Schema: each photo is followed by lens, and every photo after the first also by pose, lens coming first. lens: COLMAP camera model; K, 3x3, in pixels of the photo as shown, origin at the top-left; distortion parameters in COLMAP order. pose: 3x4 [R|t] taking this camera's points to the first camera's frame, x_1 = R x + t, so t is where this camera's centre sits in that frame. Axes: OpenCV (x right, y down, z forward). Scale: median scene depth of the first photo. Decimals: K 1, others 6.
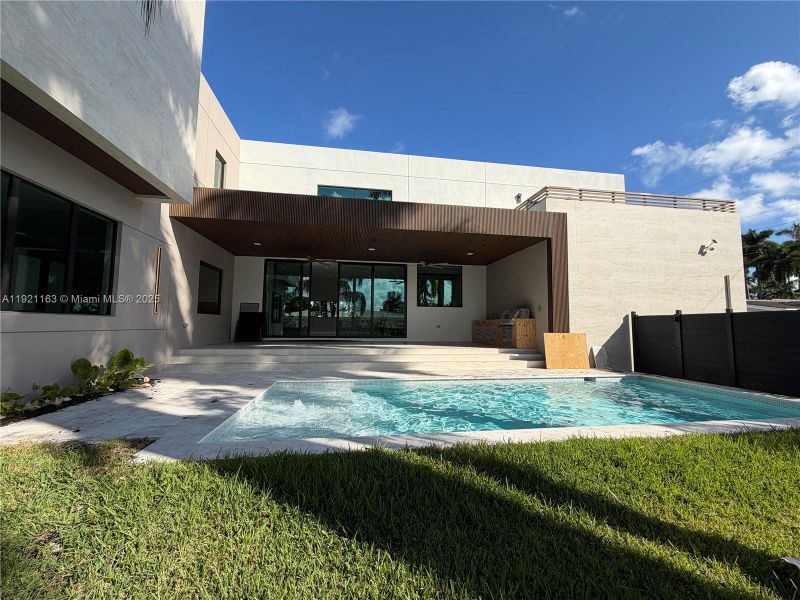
lens RADIAL K [[323.9, 0, 402.2], [0, 323.9, 291.4], [0, 0, 1]] dist [0.011319, -0.001307]
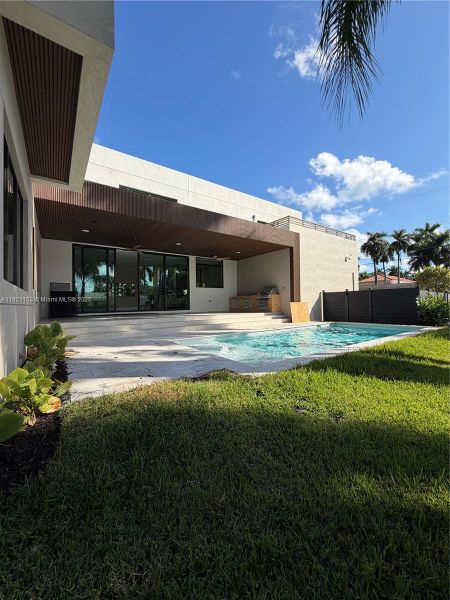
lens RADIAL K [[242.9, 0, 225.5], [0, 242.9, 301.5], [0, 0, 1]] dist [0.011319, -0.001307]
pose [[0.895008, -0.022449, 0.445486, -0.418512], [-0.023934, 0.994877, 0.098219, 0.002907], [-0.445408, -0.098569, 0.889885, -0.003828]]
